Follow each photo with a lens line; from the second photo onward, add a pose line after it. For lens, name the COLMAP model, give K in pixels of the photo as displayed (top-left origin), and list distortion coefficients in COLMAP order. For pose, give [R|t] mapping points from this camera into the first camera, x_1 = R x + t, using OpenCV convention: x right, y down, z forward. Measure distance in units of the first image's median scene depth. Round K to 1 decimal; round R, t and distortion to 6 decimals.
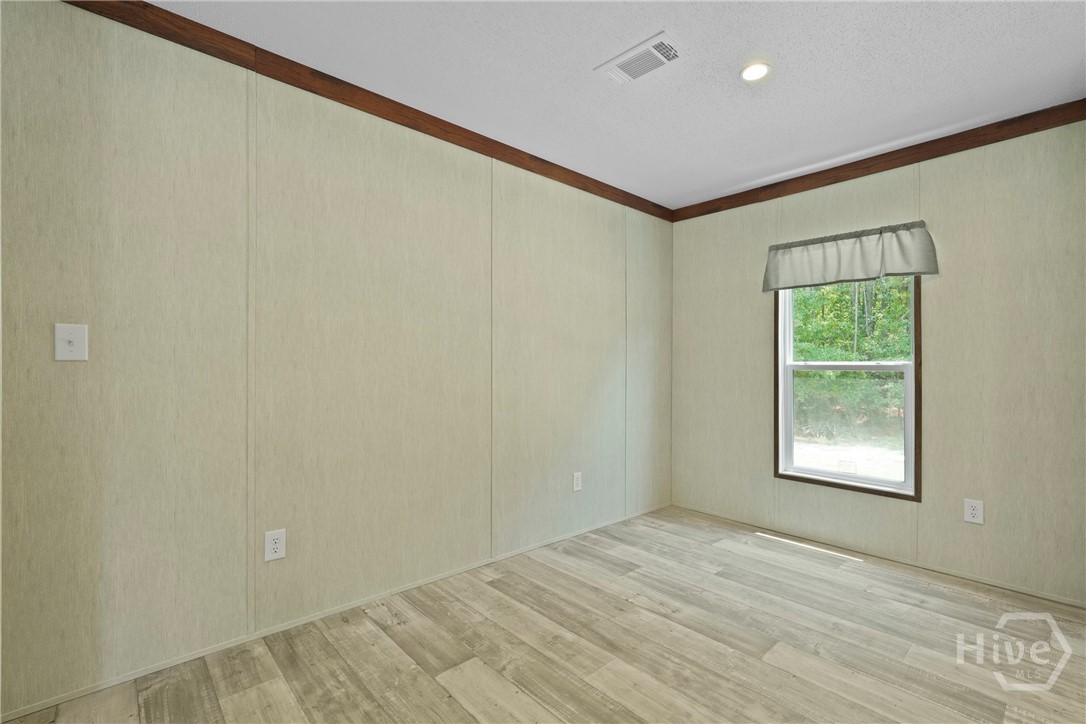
lens RADIAL K [[480.6, 0, 543.0], [0, 480.6, 362.0], [0, 0, 1]] dist [-0.014028, 0.006841]
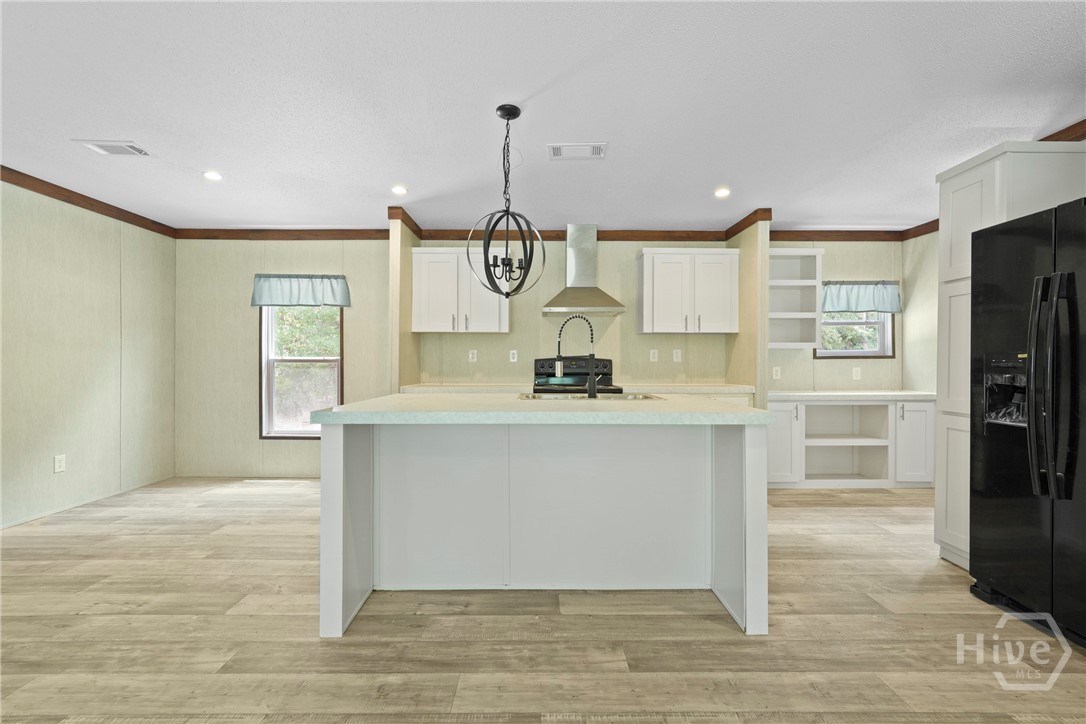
lens RADIAL K [[480.6, 0, 543.0], [0, 480.6, 362.0], [0, 0, 1]] dist [-0.014028, 0.006841]
pose [[0.665737, 0.000782, 0.746187, -0.011859], [-0.008695, 0.999940, 0.006709, -0.002947], [-0.746136, -0.010954, 0.665703, -0.794743]]
